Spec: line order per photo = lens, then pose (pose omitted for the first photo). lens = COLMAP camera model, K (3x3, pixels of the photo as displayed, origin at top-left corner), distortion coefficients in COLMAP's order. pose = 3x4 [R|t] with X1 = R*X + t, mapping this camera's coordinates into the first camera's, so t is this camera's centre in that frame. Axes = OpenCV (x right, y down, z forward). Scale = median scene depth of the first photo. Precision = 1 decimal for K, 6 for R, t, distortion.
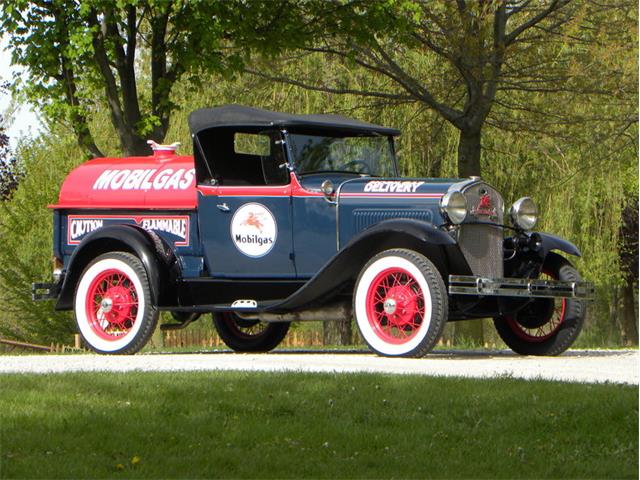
lens RADIAL K [[3033.4, 0, 320.0], [0, 3033.4, 240.0], [0, 0, 1]] dist [1.816368, 0.562894]
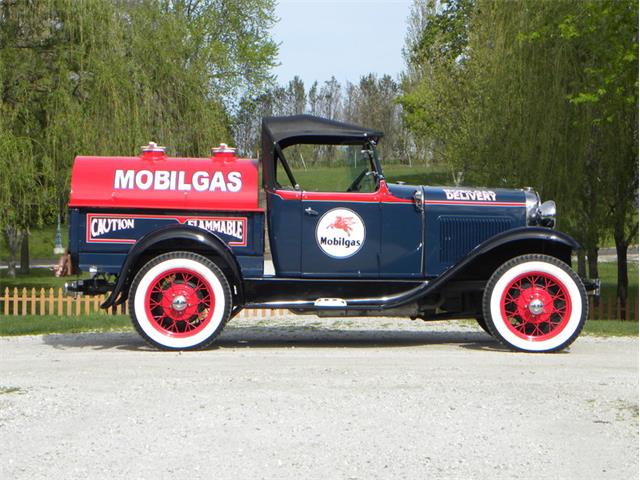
lens RADIAL K [[919.1, 0, 320.0], [0, 919.1, 240.0], [0, 0, 1]] dist [0.161496, -0.069302]
pose [[0.777100, -0.019033, 0.629089, -0.230887], [-0.014323, 0.998749, 0.047909, -0.016246], [-0.629214, -0.046240, 0.775855, 0.753992]]
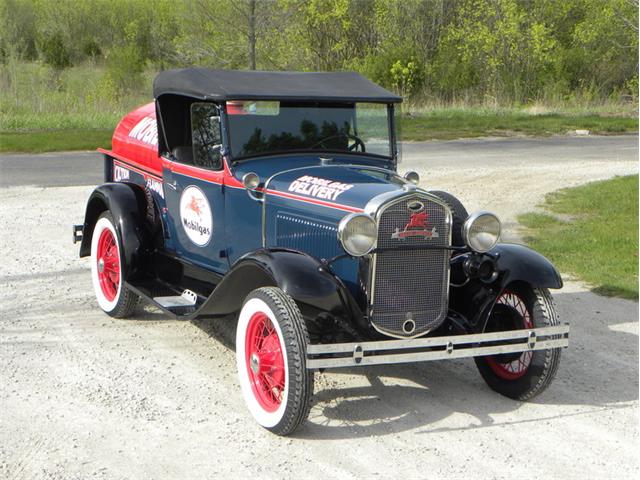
lens RADIAL K [[1218.5, 0, 320.0], [0, 1218.5, 240.0], [0, 0, 1]] dist [0.306813, -0.078879]
pose [[0.927092, 0.088246, -0.364297, 0.140821], [-0.018912, 0.981666, 0.189666, -0.064251], [0.374356, -0.168949, 0.911764, 0.690190]]
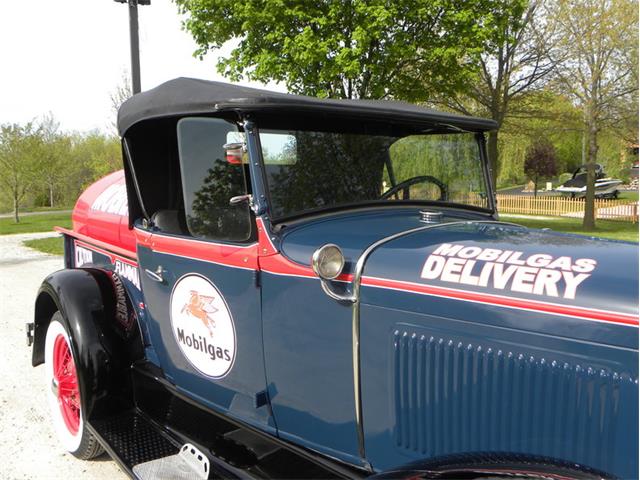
lens RADIAL K [[601.7, 0, 320.0], [0, 601.7, 240.0], [0, 0, 1]] dist [-0.051558, 0.025669]
pose [[0.979528, 0.016175, -0.200655, 0.016838], [0.010418, 0.991358, 0.130770, -0.030041], [0.201036, -0.130184, 0.970895, 0.910364]]
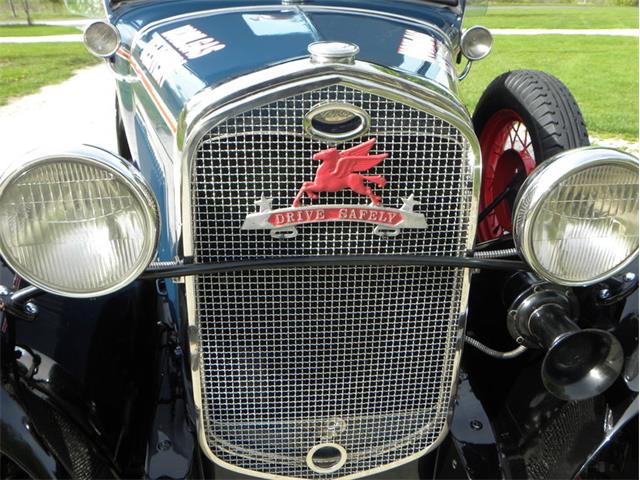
lens RADIAL K [[525.7, 0, 320.0], [0, 525.7, 240.0], [0, 0, 1]] dist [-0.141017, 0.002188]
pose [[0.710255, 0.281501, -0.645209, 0.076809], [0.018120, 0.908948, 0.416516, -0.023165], [0.703712, -0.307524, 0.640484, 0.949841]]
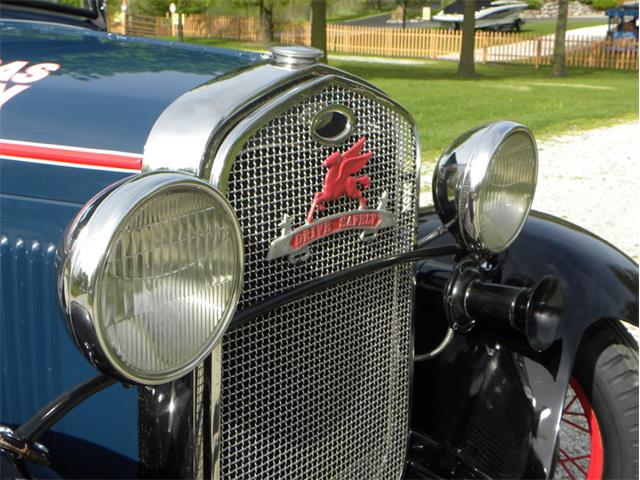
lens RADIAL K [[919.1, 0, 320.0], [0, 919.1, 240.0], [0, 0, 1]] dist [0.161496, -0.069302]
pose [[0.999066, -0.006994, 0.042651, 0.048550], [-0.005105, 0.960818, 0.277131, -0.025019], [-0.042918, -0.277090, 0.959885, 0.916110]]
